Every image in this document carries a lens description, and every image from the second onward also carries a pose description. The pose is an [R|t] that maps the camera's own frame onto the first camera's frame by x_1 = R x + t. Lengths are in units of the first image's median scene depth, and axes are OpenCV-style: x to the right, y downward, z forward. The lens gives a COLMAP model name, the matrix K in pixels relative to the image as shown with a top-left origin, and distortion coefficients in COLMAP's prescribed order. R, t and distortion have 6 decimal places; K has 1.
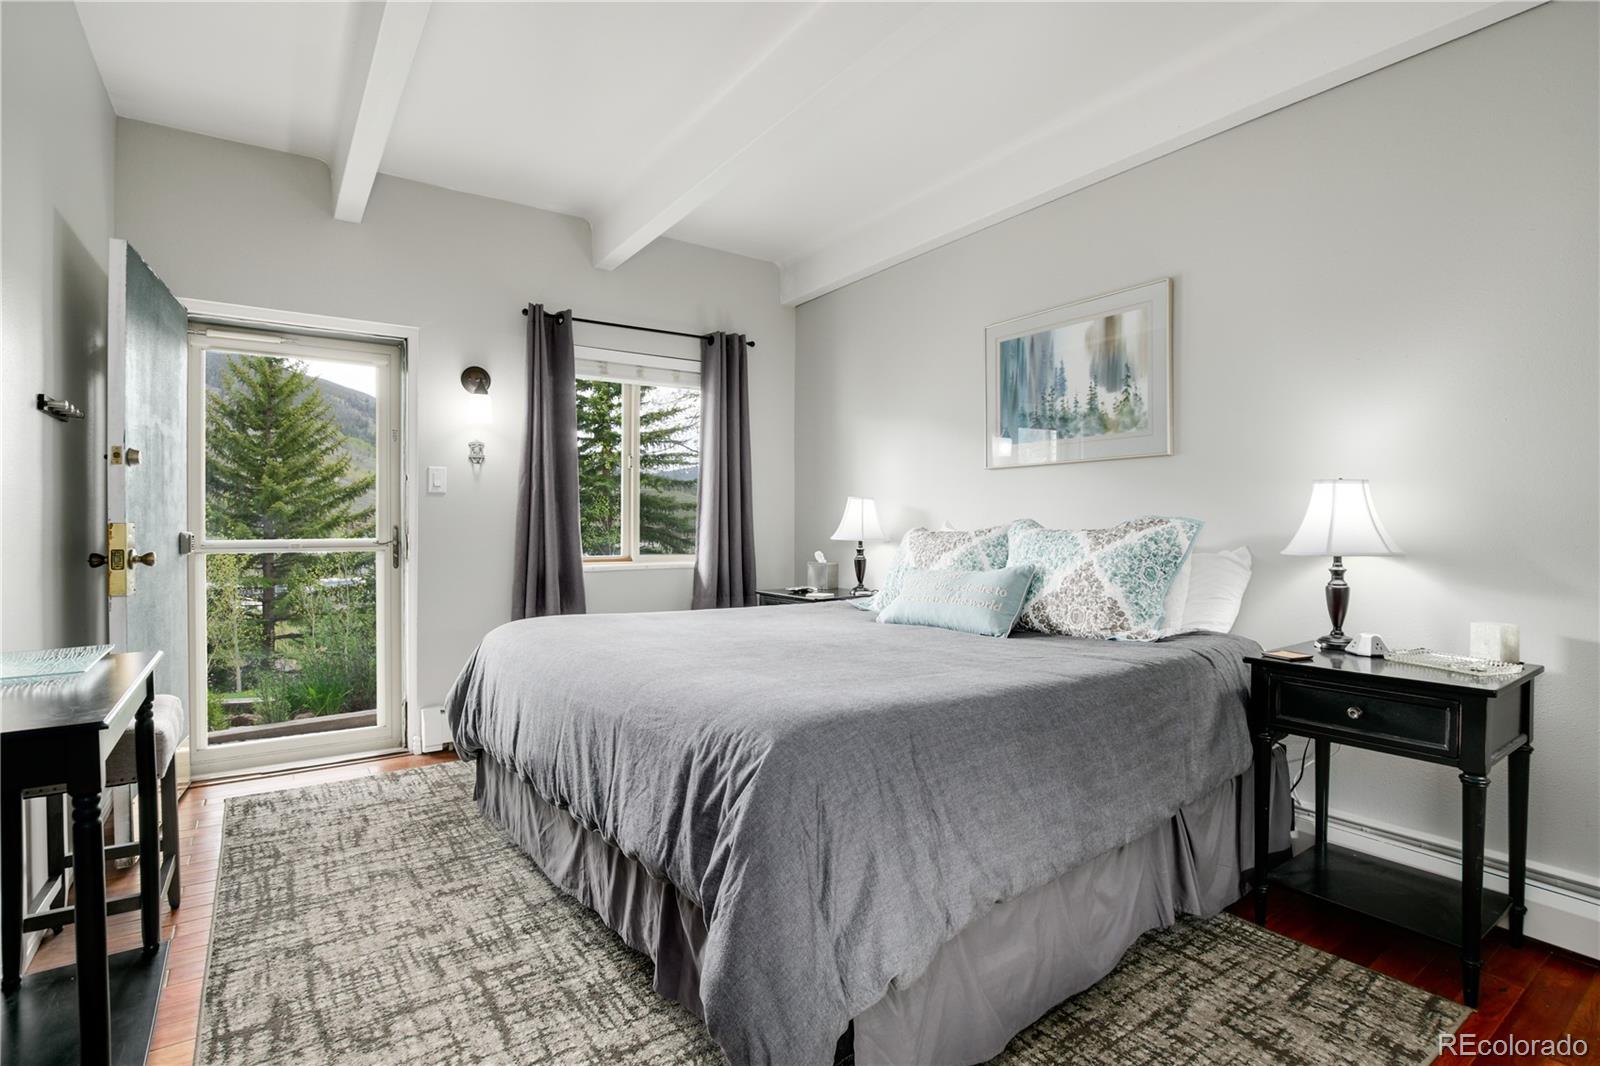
lens RADIAL K [[712.6, 0, 797.4], [0, 712.6, 523.8], [0, 0, 1]] dist [-0.030298, -0.000352]
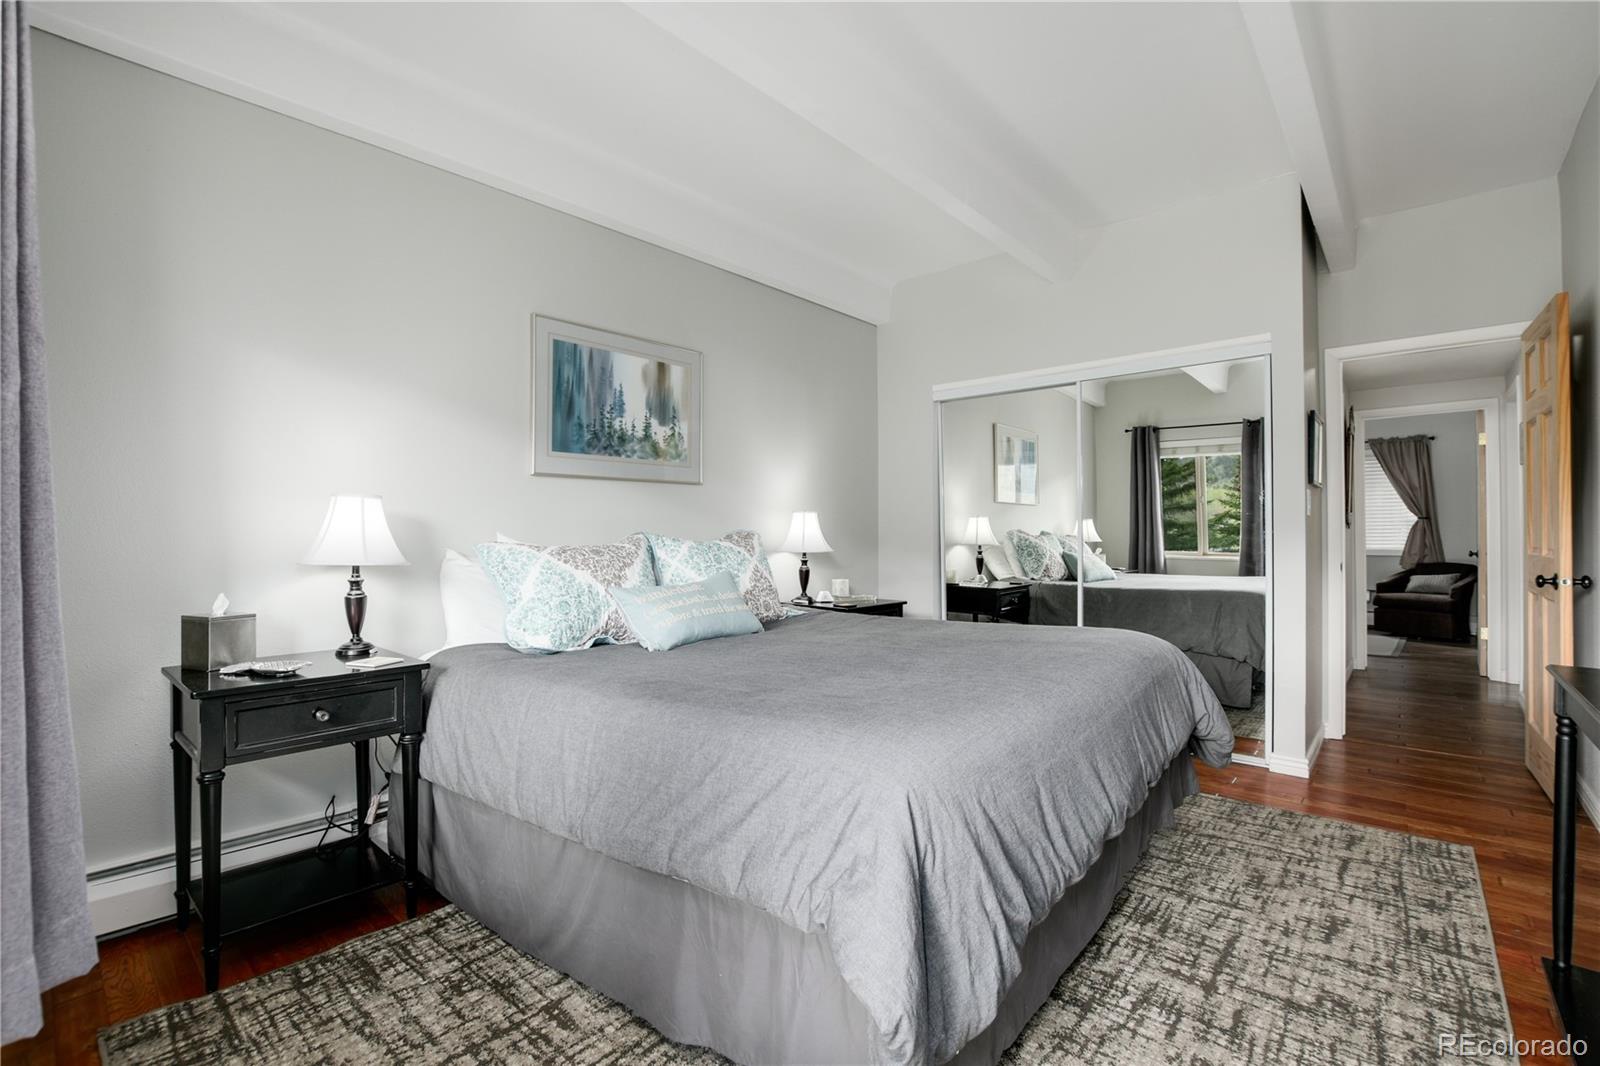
lens RADIAL K [[677.8, 0, 797.0], [0, 677.8, 524.1], [0, 0, 1]] dist [-0.041054, 0.001375]
pose [[-0.171299, 0.018171, 0.985051, -1.094602], [0.008676, 0.999819, -0.016935, 0.001850], [-0.985181, 0.005646, -0.171426, 1.480702]]
